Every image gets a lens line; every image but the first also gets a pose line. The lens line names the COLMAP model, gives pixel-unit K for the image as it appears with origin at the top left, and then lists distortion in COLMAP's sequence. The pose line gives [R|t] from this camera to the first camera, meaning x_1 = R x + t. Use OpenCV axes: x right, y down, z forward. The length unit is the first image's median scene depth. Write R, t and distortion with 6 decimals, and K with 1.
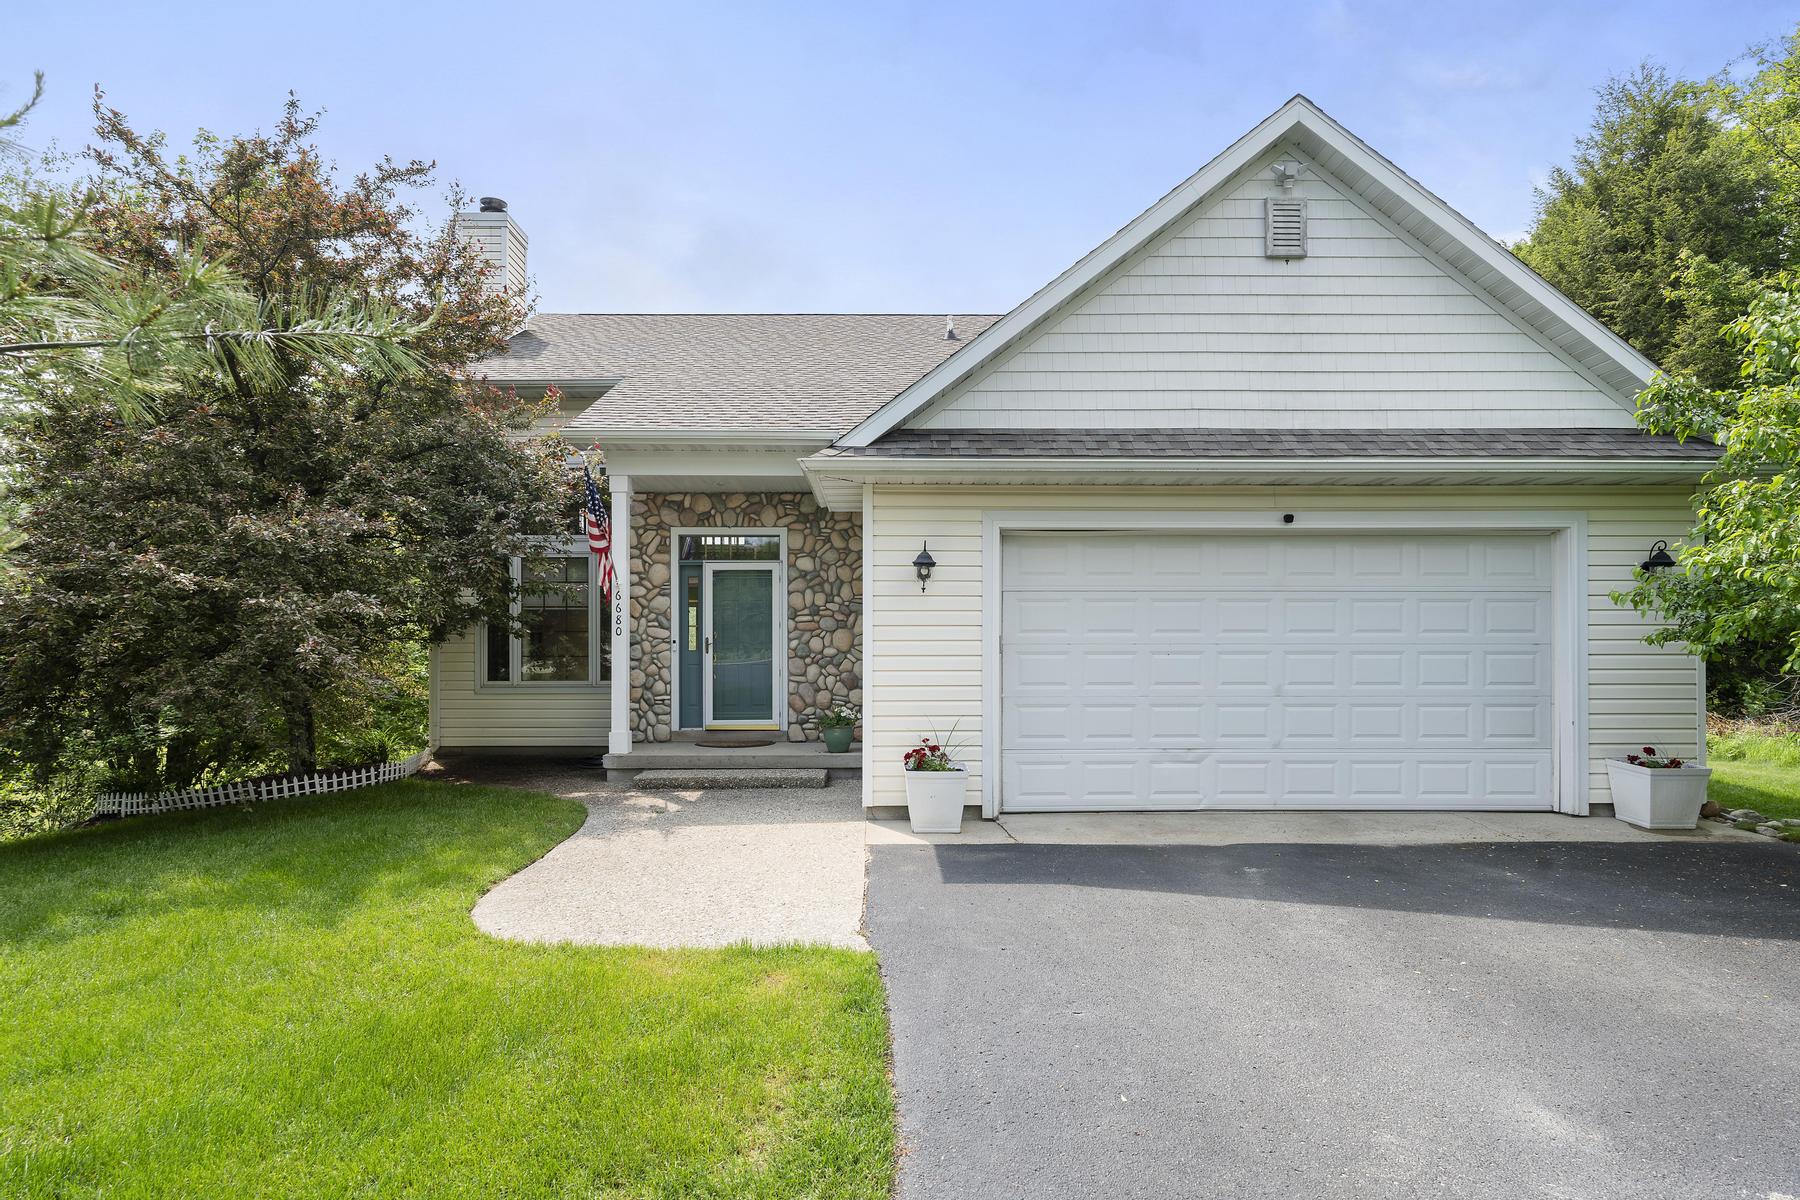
lens RADIAL K [[966.2, 0, 900.2], [0, 966.2, 637.2], [0, 0, 1]] dist [-0.020859, 0.000033]
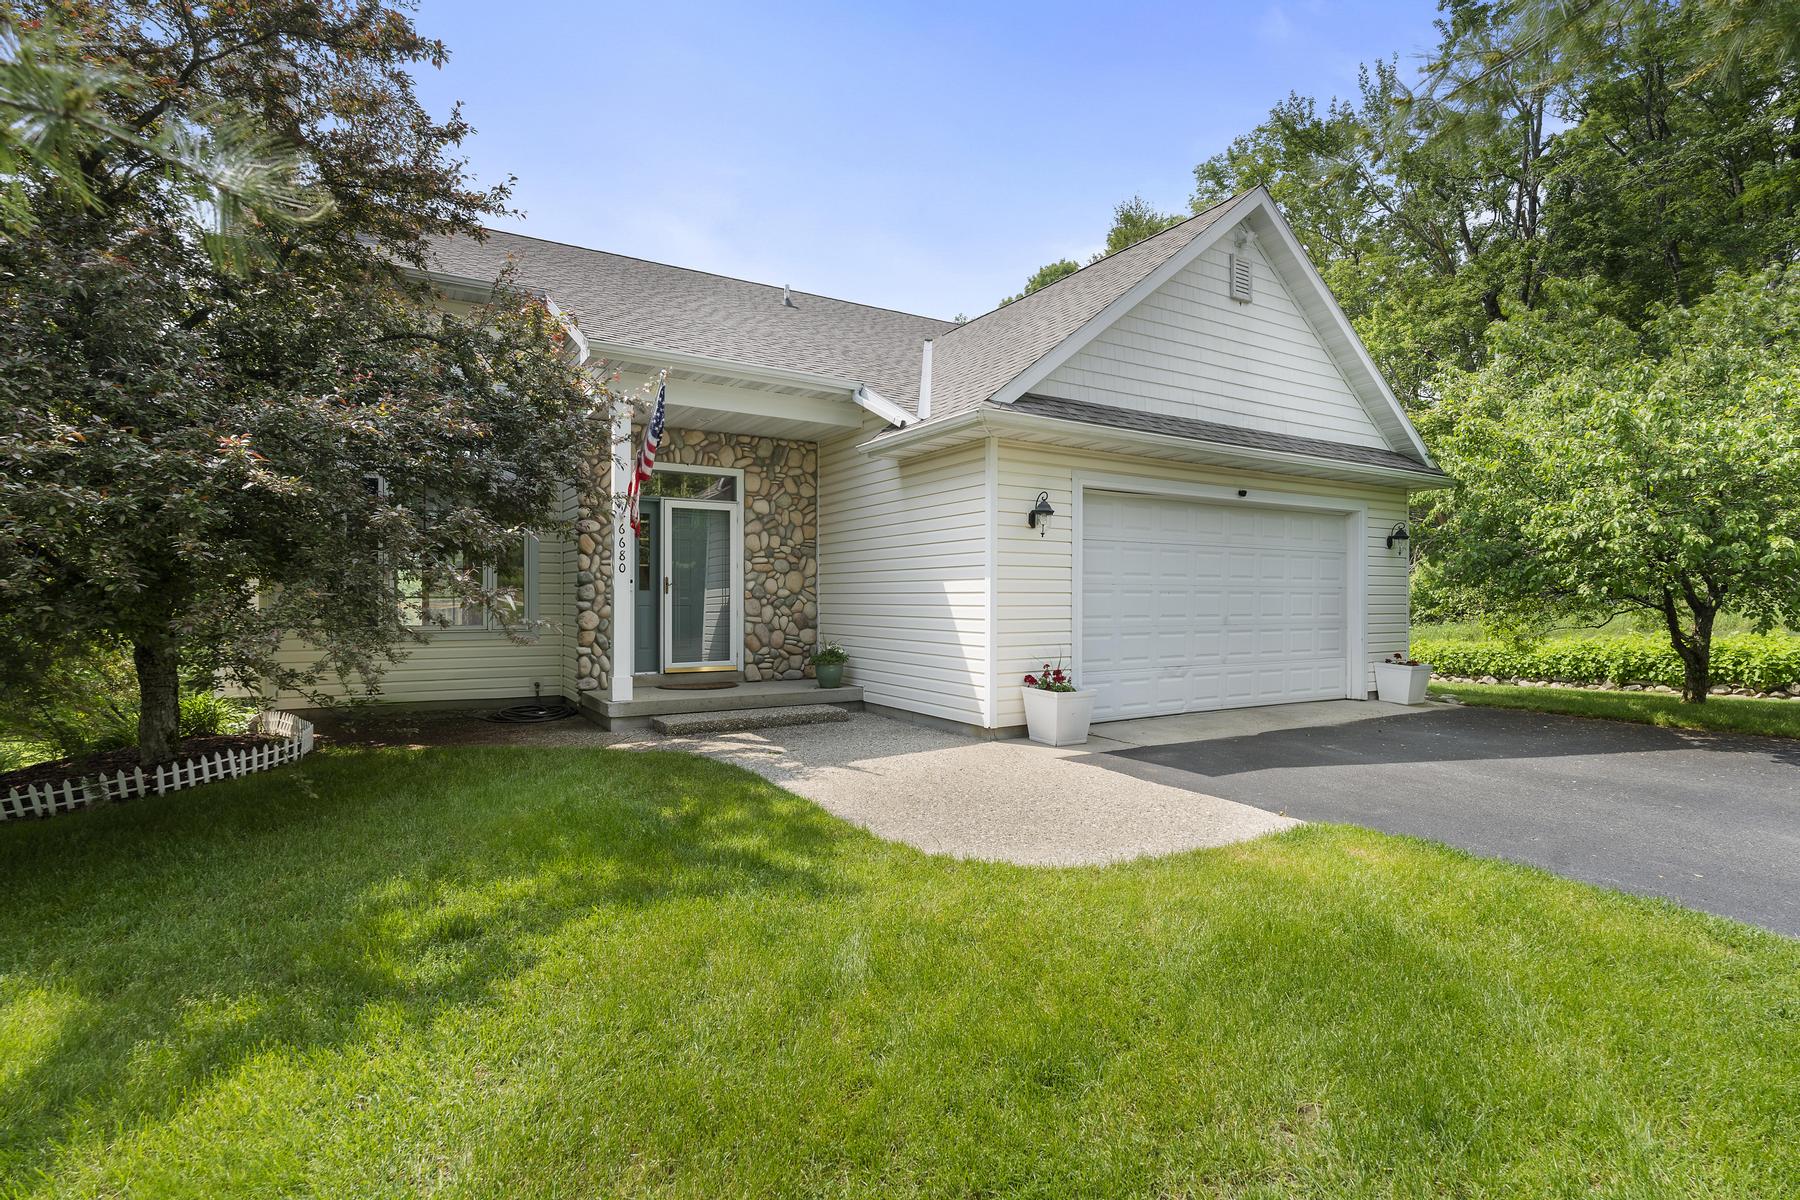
lens RADIAL K [[860.4, 0, 900.0], [0, 860.4, 600.0], [0, 0, 1]] dist [-0.027081, -0.000137]
pose [[0.858174, 0.001985, 0.513355, -0.439092], [-0.006869, 0.999947, 0.007615, 0.014765], [-0.513313, -0.010061, 0.858143, 0.145642]]
